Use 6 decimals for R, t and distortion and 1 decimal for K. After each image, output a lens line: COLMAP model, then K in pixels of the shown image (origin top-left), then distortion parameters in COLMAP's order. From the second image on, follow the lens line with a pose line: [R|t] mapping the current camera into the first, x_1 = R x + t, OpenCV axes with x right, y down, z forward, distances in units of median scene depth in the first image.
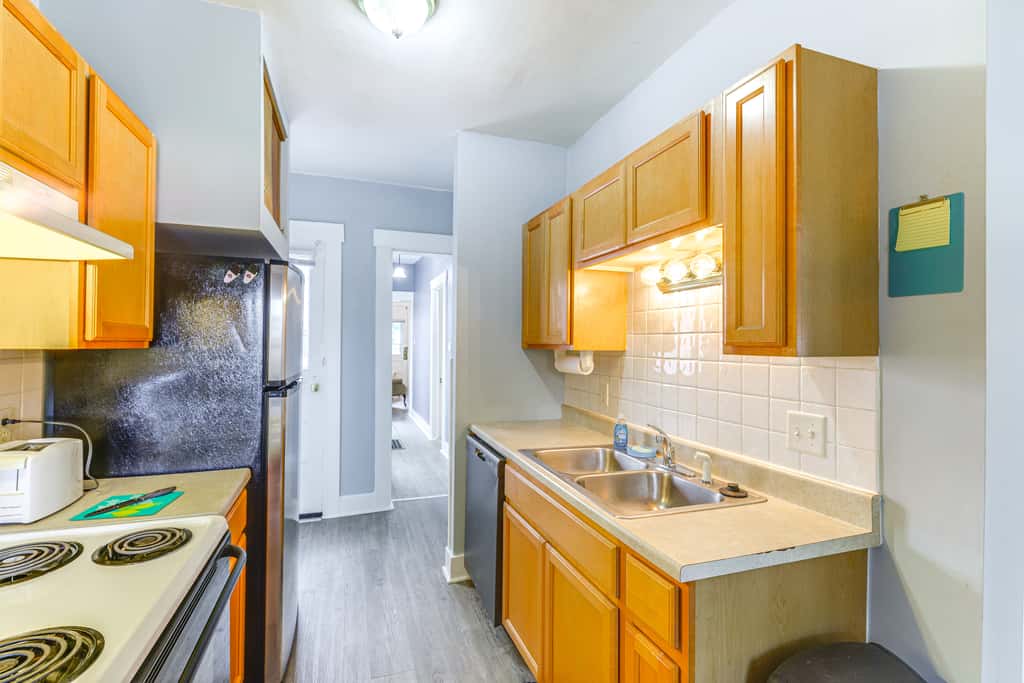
lens RADIAL K [[465.0, 0, 512.7], [0, 465.0, 339.2], [0, 0, 1]] dist [-0.001194, 0.001126]
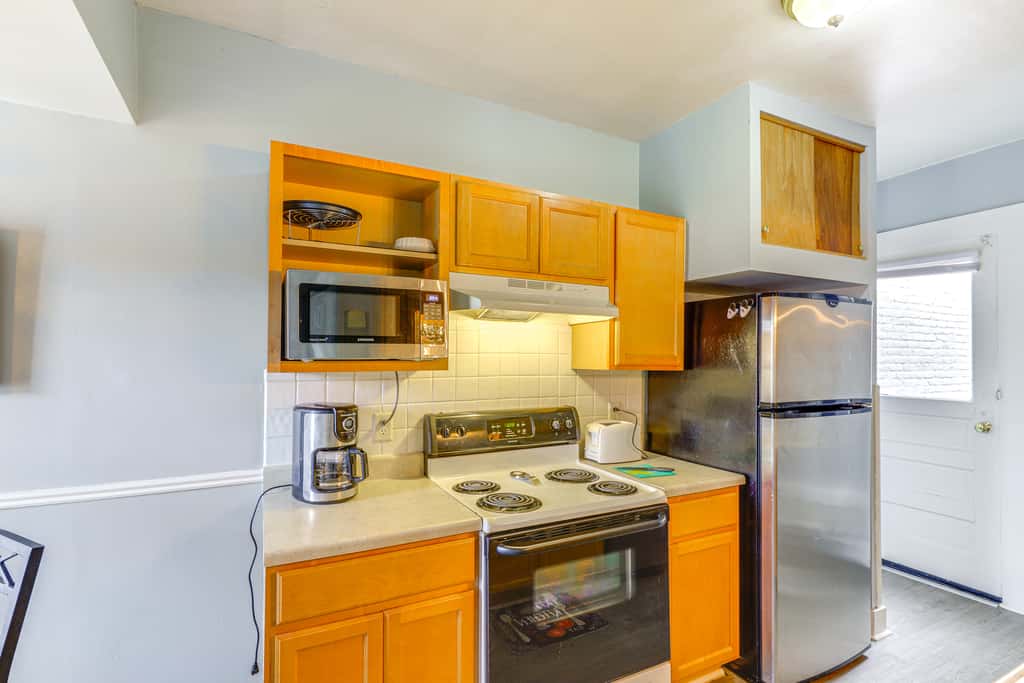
lens RADIAL K [[465.0, 0, 498.8], [0, 465.0, 349.4], [0, 0, 1]] dist [-0.001194, 0.001126]
pose [[0.131155, -0.026630, -0.991004, 0.508571], [-0.000493, 0.999637, -0.026927, -0.006421], [0.991362, 0.004020, 0.131094, 0.237483]]
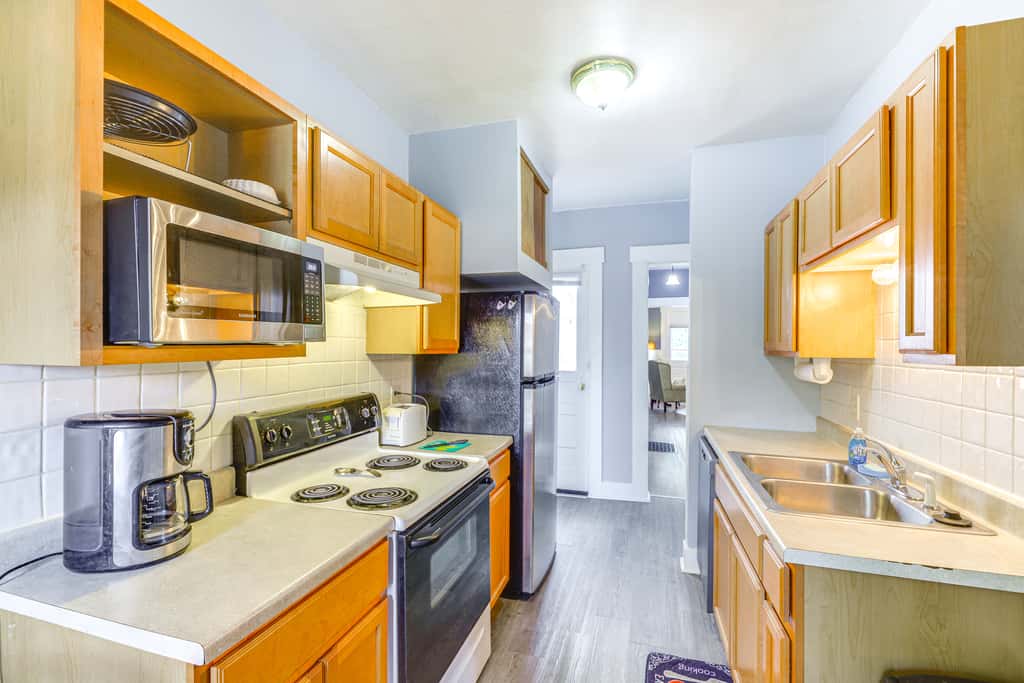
lens RADIAL K [[465.0, 0, 504.6], [0, 465.0, 346.6], [0, 0, 1]] dist [-0.001194, 0.001126]
pose [[0.805777, -0.005078, -0.592197, 0.272281], [0.007026, 0.999975, 0.000985, -0.004566], [0.592177, -0.004955, 0.805793, -0.178723]]
